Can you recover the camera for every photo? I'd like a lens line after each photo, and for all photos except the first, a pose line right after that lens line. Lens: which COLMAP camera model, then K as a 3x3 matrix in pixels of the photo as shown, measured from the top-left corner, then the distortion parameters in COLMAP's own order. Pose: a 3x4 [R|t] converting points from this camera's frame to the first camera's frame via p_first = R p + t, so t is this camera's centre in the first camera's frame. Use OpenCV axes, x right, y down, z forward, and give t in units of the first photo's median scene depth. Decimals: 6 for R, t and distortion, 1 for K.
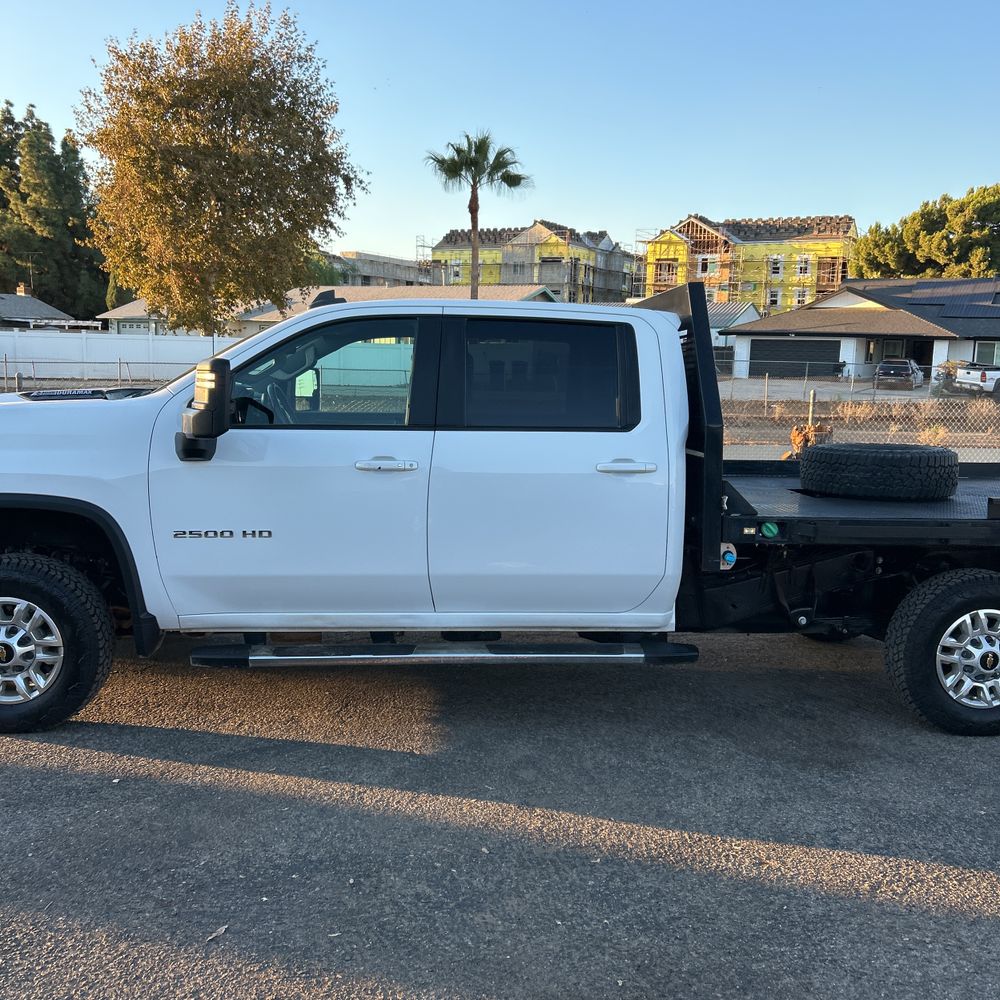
lens RADIAL K [[1007.8, 0, 497.9], [0, 1007.8, 477.2], [0, 0, 1]] dist [0.087266, -0.175305]
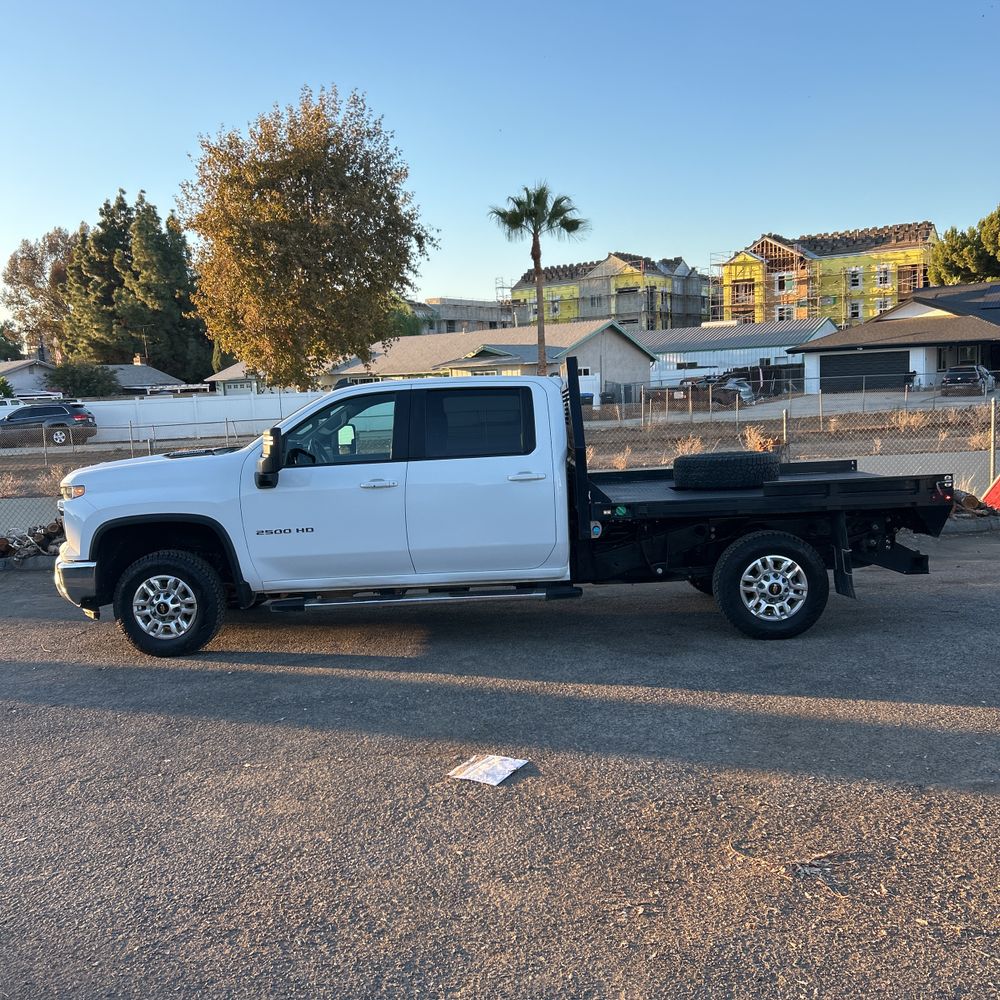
lens RADIAL K [[1006.7, 0, 477.4], [0, 1006.7, 502.6], [0, 0, 1]] dist [0.098511, -0.197121]
pose [[0.991234, -0.057323, -0.119038, 0.024140], [0.056319, 0.998343, -0.011783, 0.004602], [0.119516, 0.004976, 0.992820, -0.060725]]
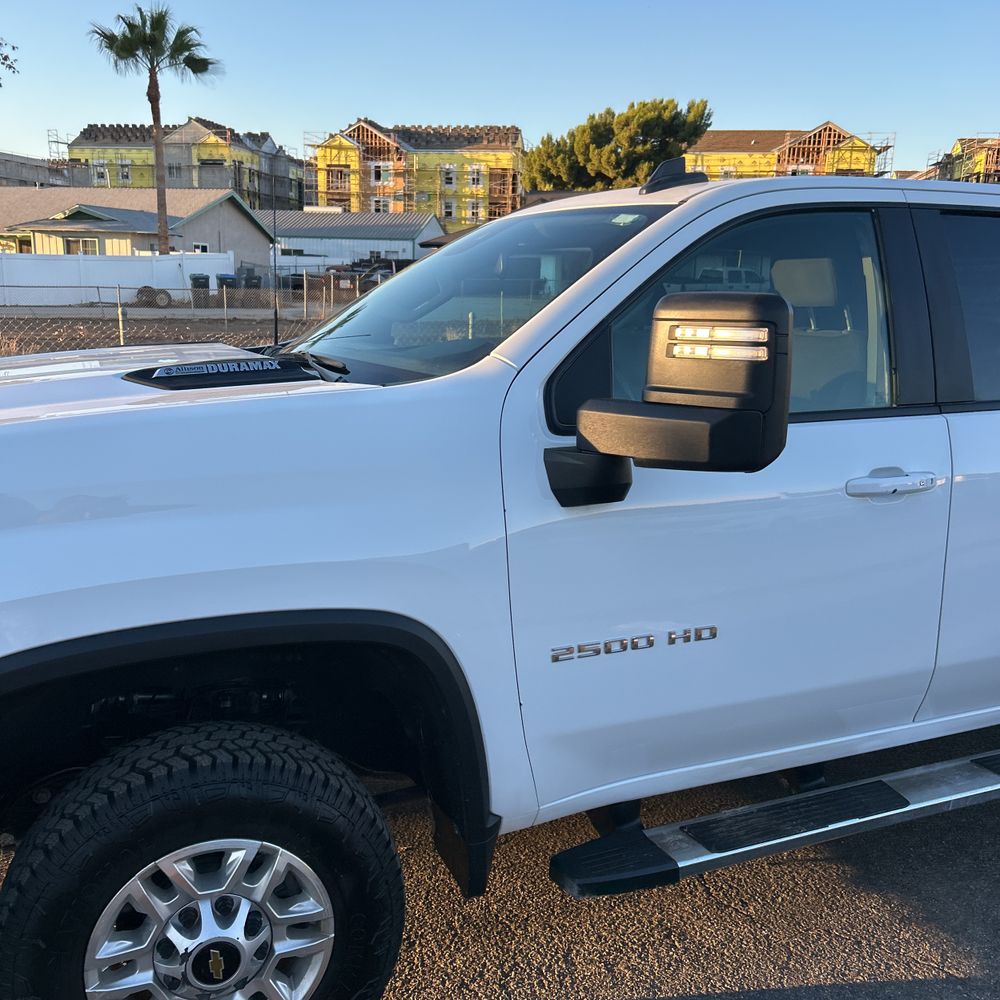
lens RADIAL K [[1006.4, 0, 480.9], [0, 1006.4, 499.5], [0, 0, 1]] dist [0.042094, -0.052097]
pose [[0.947419, -0.077586, 0.310448, -0.049208], [0.044444, 0.992663, 0.112449, -0.007487], [-0.316895, -0.092739, 0.943916, 0.055230]]
